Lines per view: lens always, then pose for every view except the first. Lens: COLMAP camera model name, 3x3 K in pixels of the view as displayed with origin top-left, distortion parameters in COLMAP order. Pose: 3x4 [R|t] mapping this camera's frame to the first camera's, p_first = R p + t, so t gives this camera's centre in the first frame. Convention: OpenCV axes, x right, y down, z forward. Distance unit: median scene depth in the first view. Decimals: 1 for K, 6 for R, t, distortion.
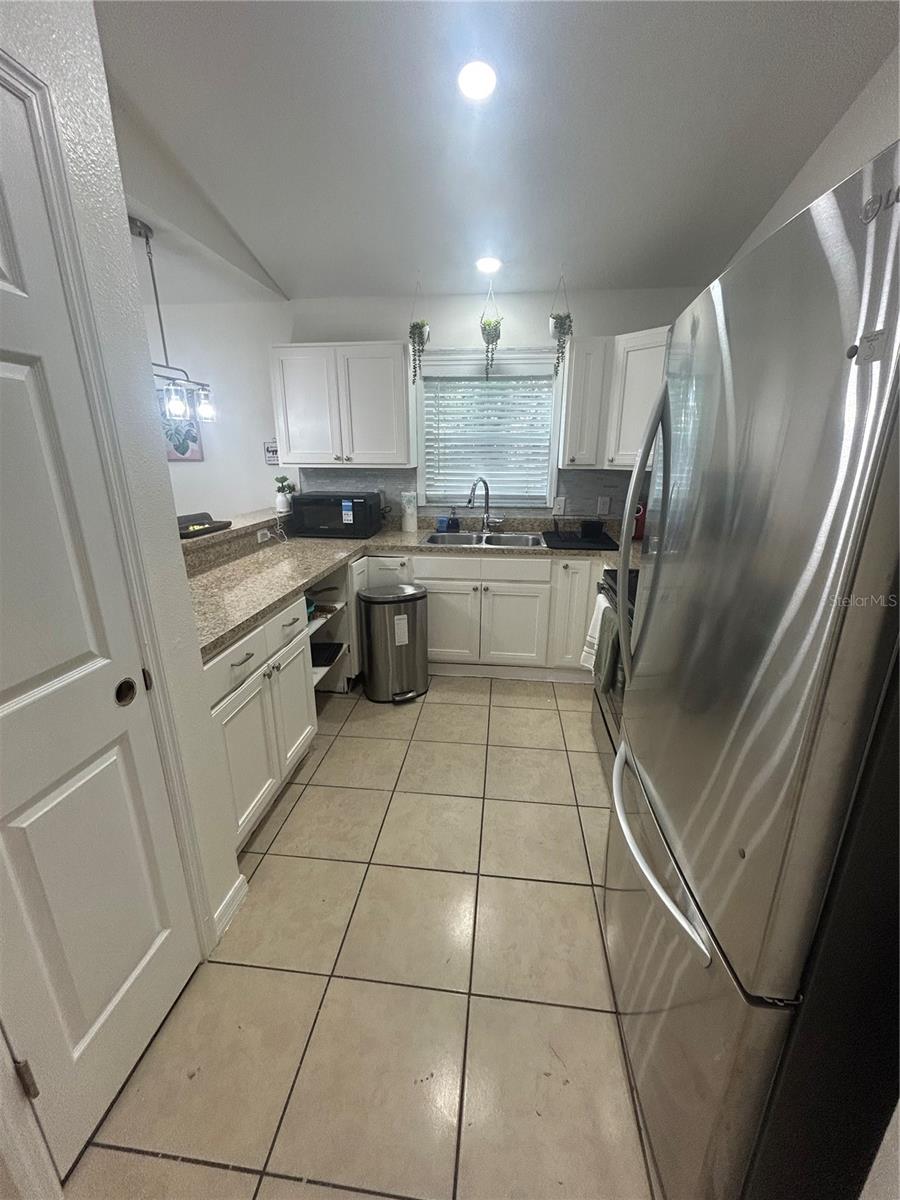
lens RADIAL K [[481.6, 0, 451.7], [0, 481.6, 601.7], [0, 0, 1]] dist [-0.004618, 0.001658]
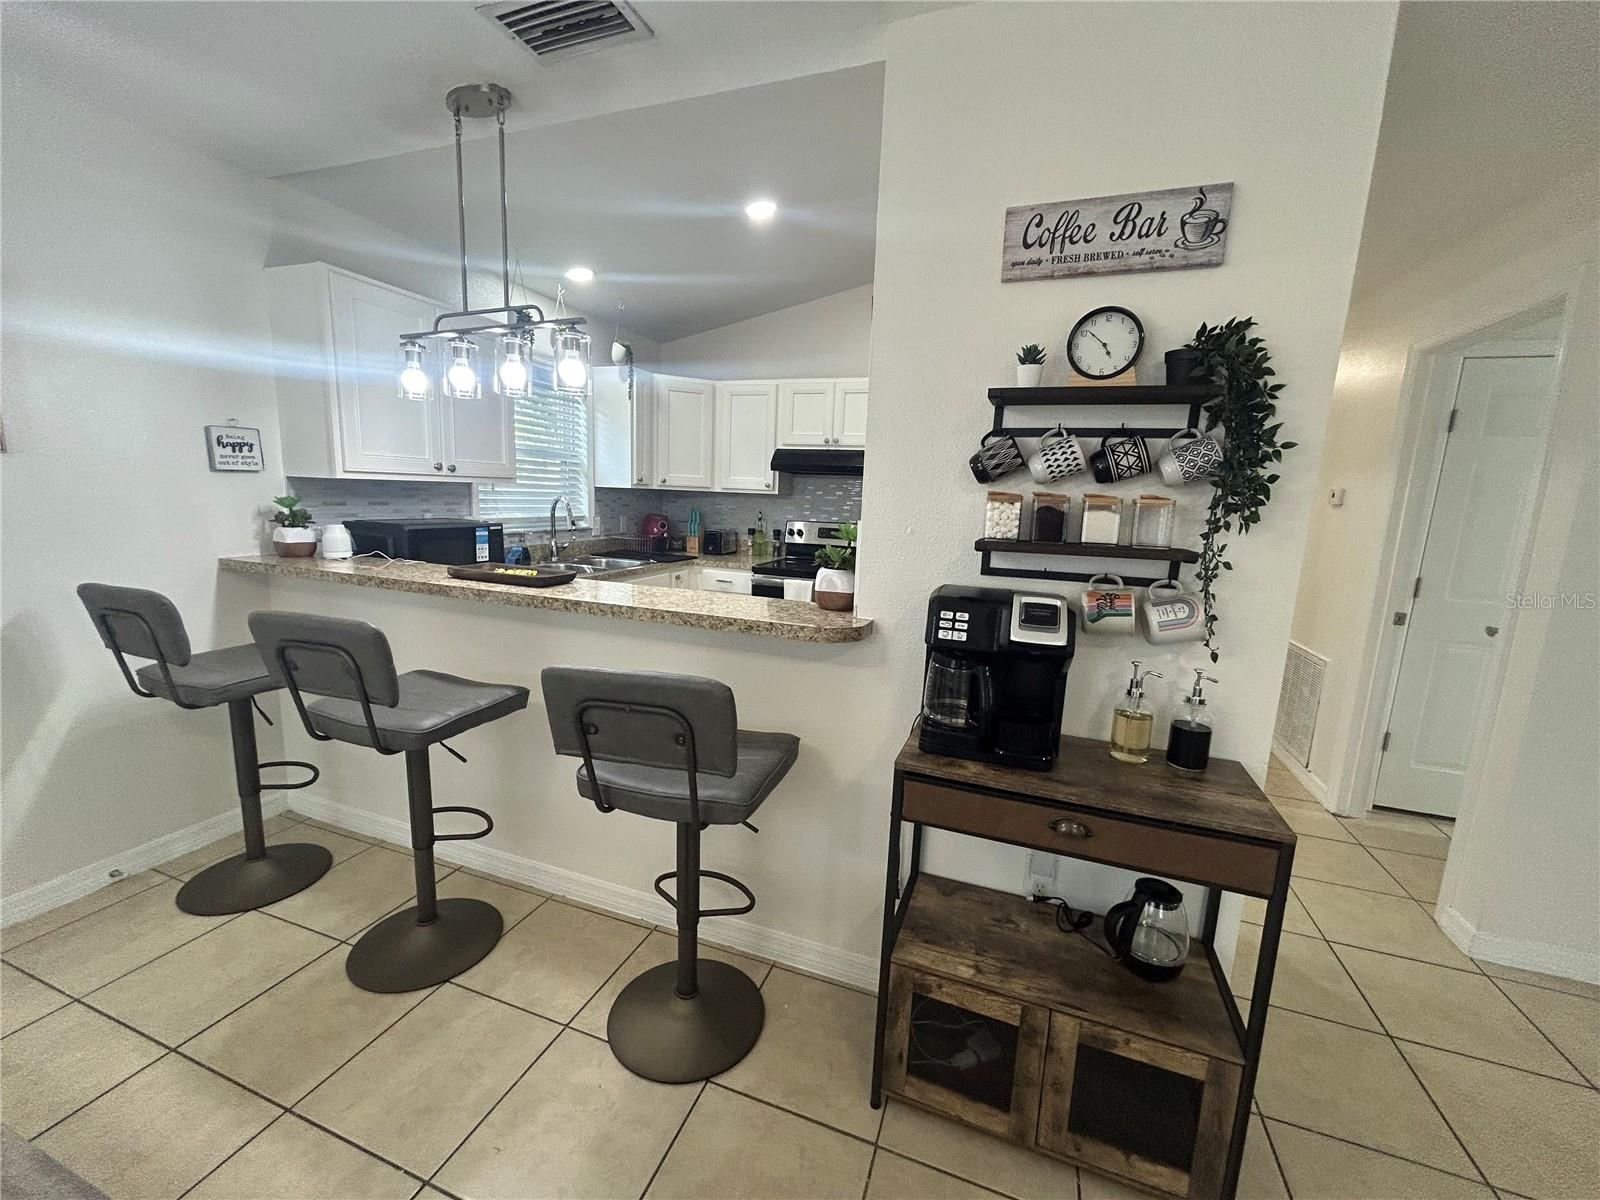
lens RADIAL K [[642.2, 0, 800.0], [0, 642.2, 598.5], [0, 0, 1]] dist [-0.004618, 0.001658]
pose [[0.237163, -0.150504, 0.959741, -0.989365], [0.253141, 0.963371, 0.088519, -0.078422], [-0.937909, 0.221956, 0.266575, 0.343598]]
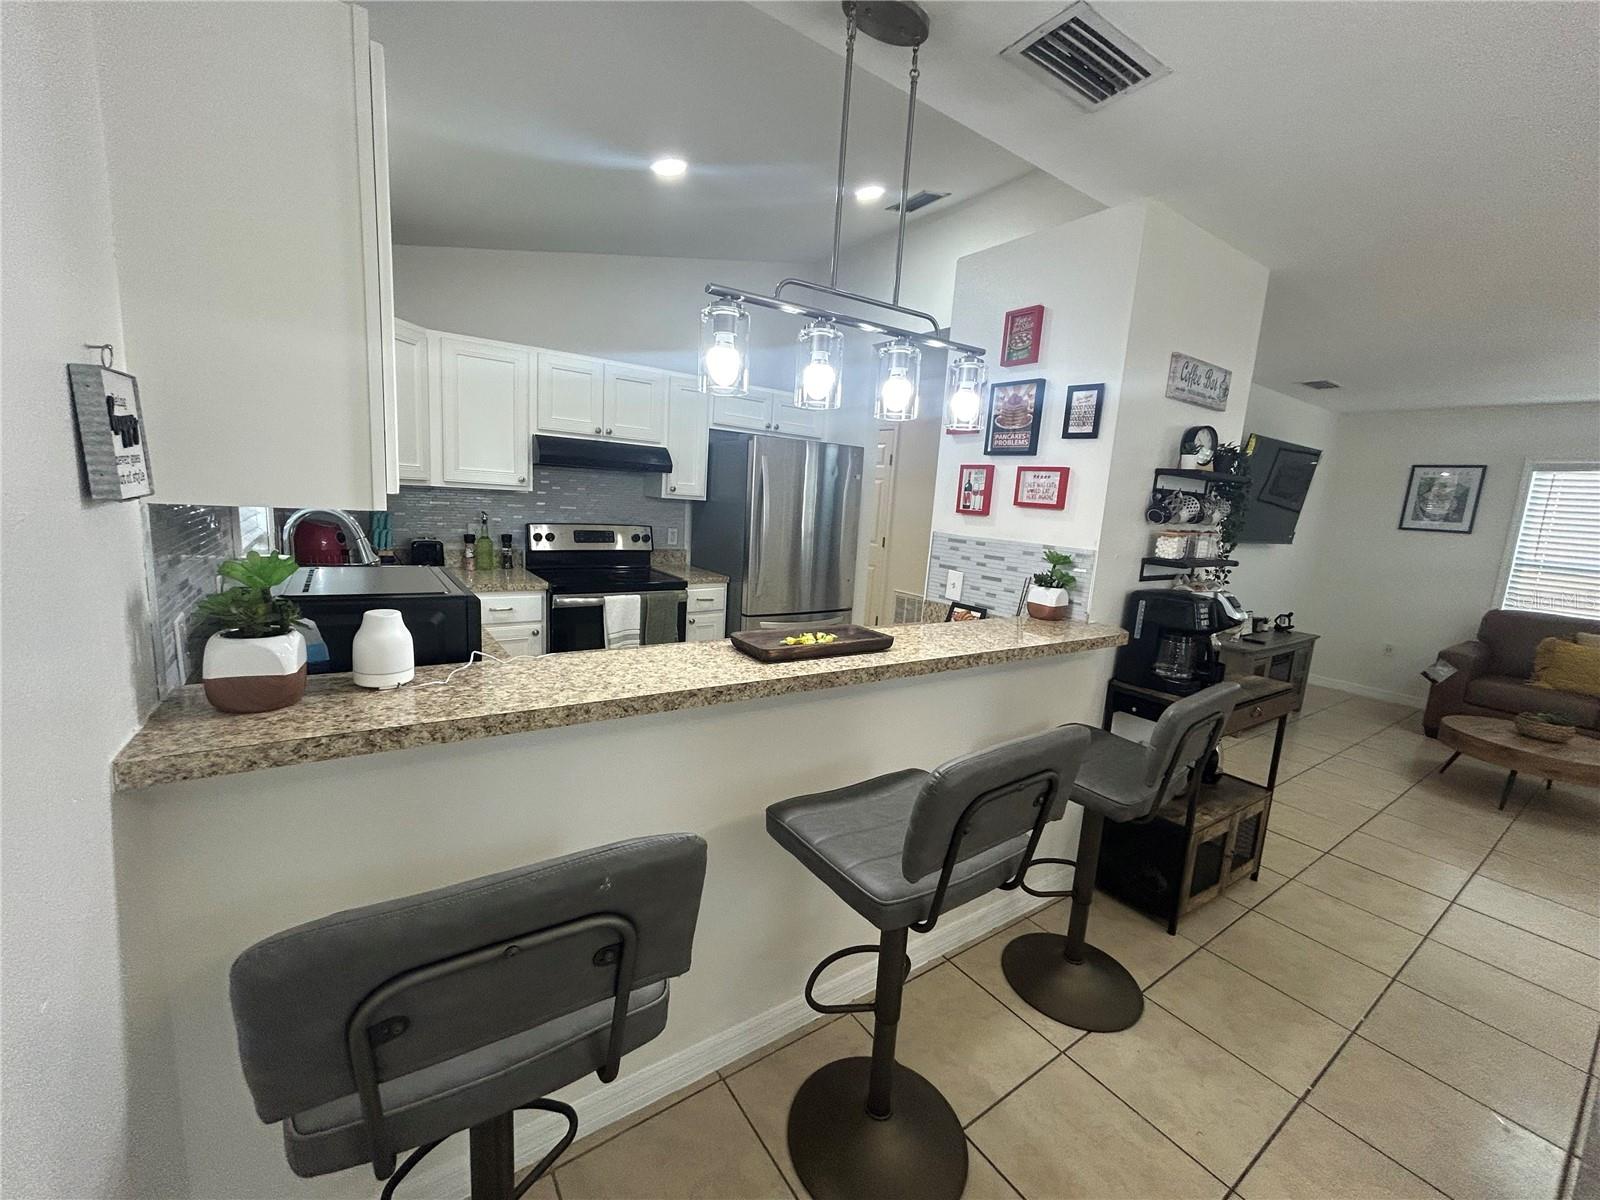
lens RADIAL K [[642.2, 0, 800.2], [0, 642.2, 597.7], [0, 0, 1]] dist [-0.004618, 0.001658]
pose [[-0.654947, -0.162612, 0.737971, -0.780364], [0.163150, 0.923113, 0.348203, -0.328144], [-0.737852, 0.348455, -0.578060, 1.079009]]
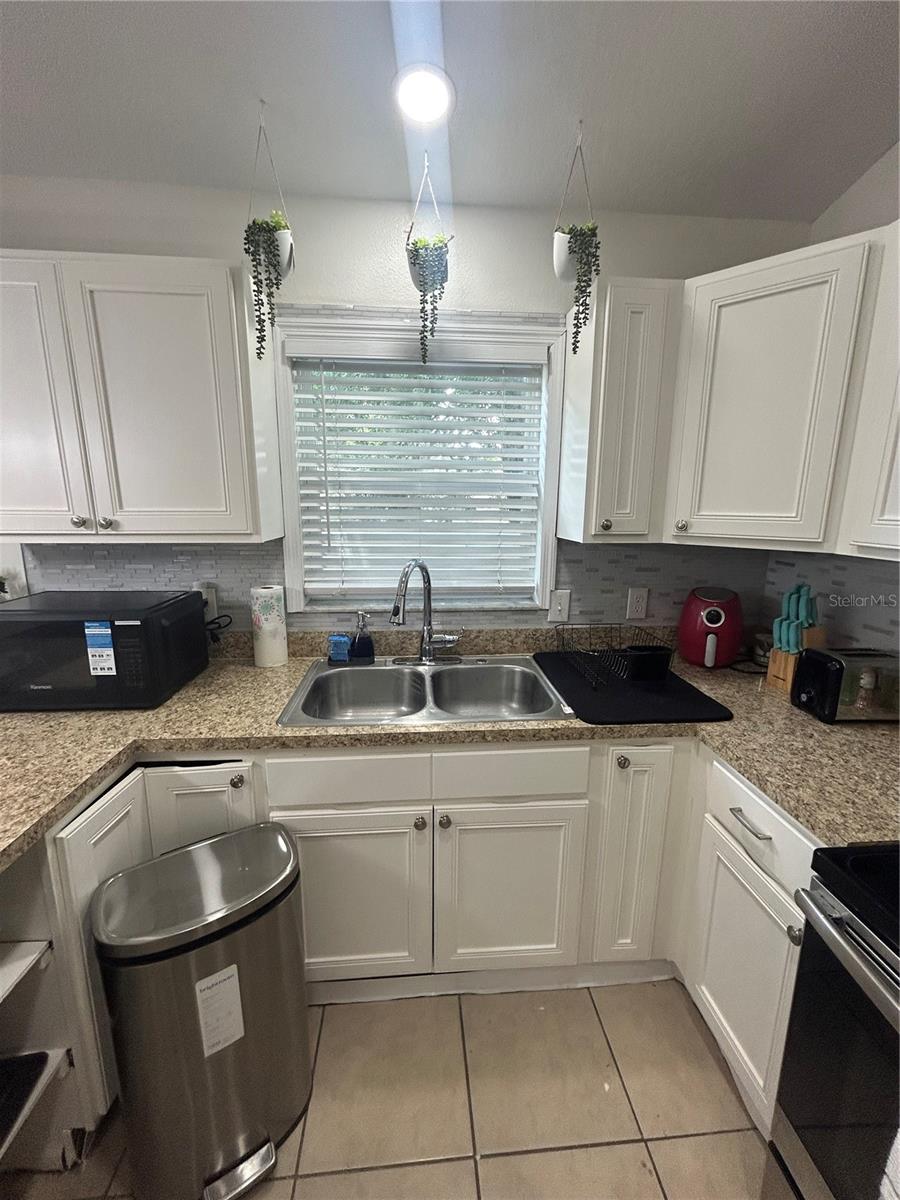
lens RADIAL K [[481.6, 0, 452.7], [0, 481.6, 598.0], [0, 0, 1]] dist [-0.004618, 0.001658]
pose [[0.981478, -0.032702, 0.188765, 0.003718], [0.052223, 0.993678, -0.099384, -0.172245], [-0.184322, 0.107401, 0.976980, 0.531922]]
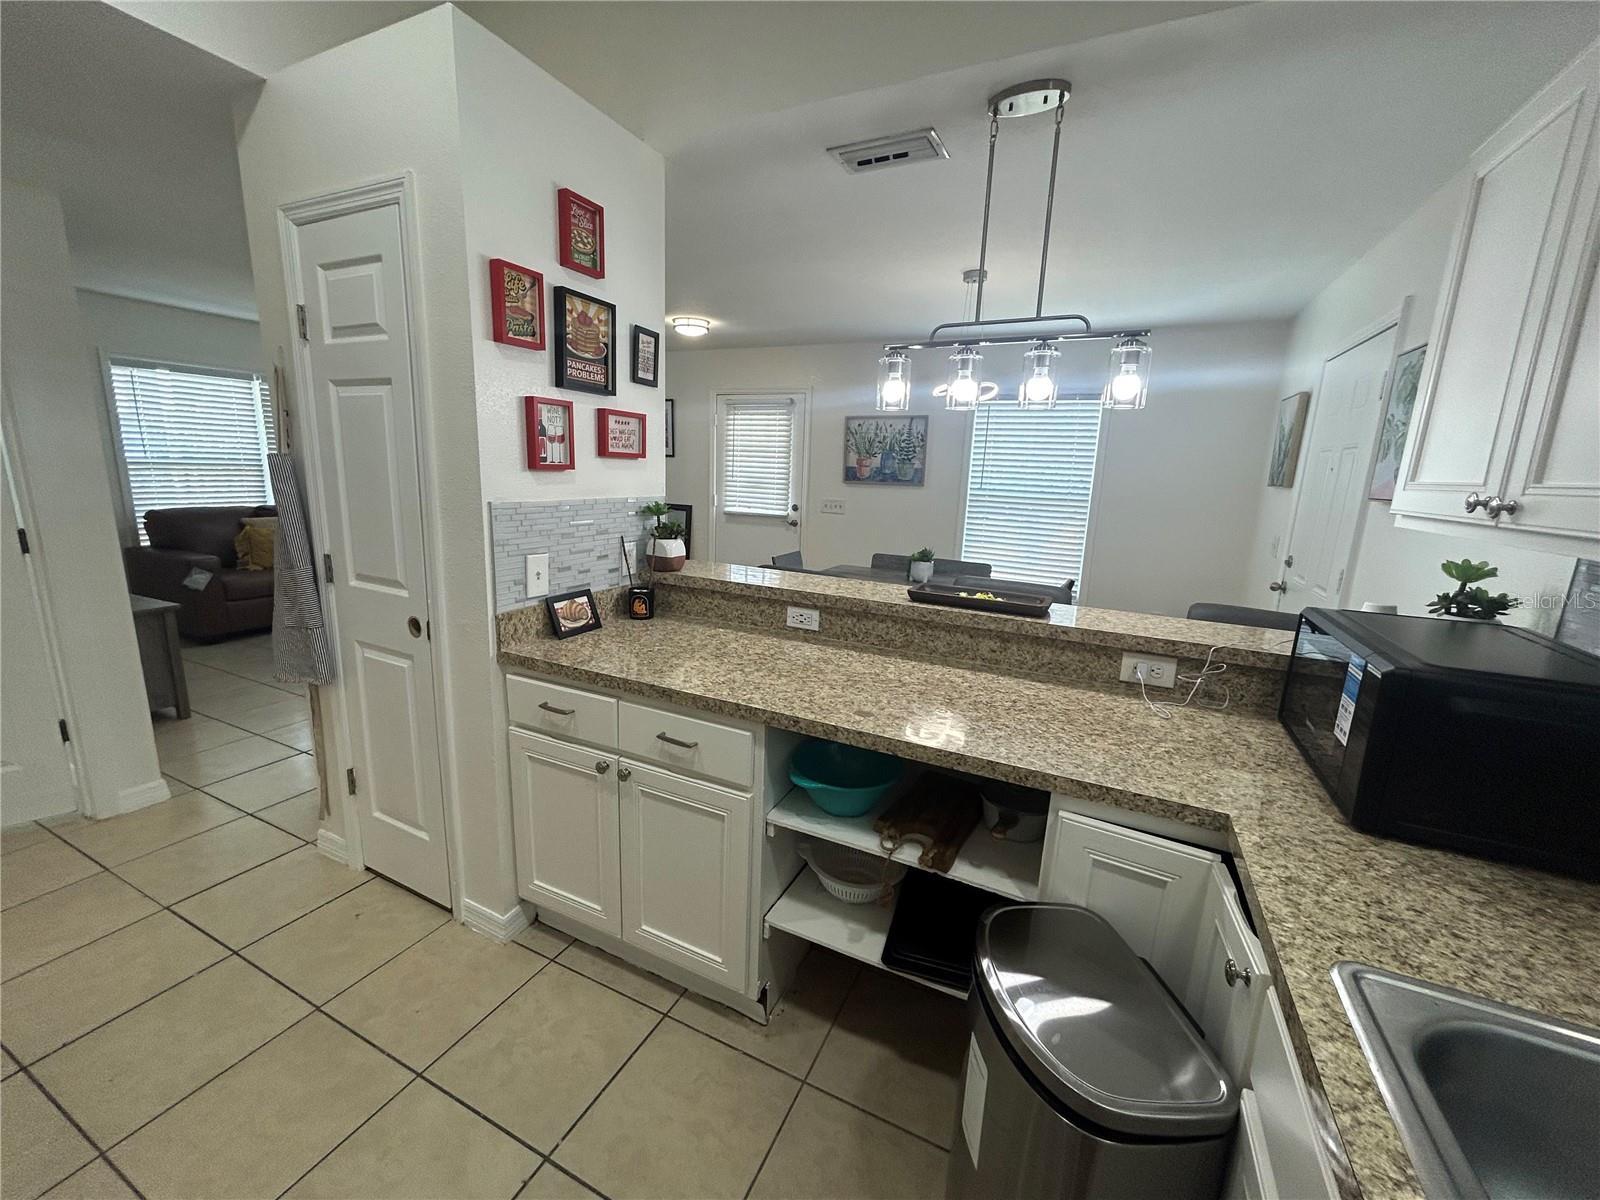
lens RADIAL K [[642.2, 0, 795.3], [0, 642.2, 598.5], [0, 0, 1]] dist [-0.004618, 0.001658]
pose [[-0.327775, 0.178982, -0.927647, 0.188771], [-0.319668, 0.902964, 0.287172, -0.237408], [0.889031, 0.390667, -0.238754, 0.786472]]
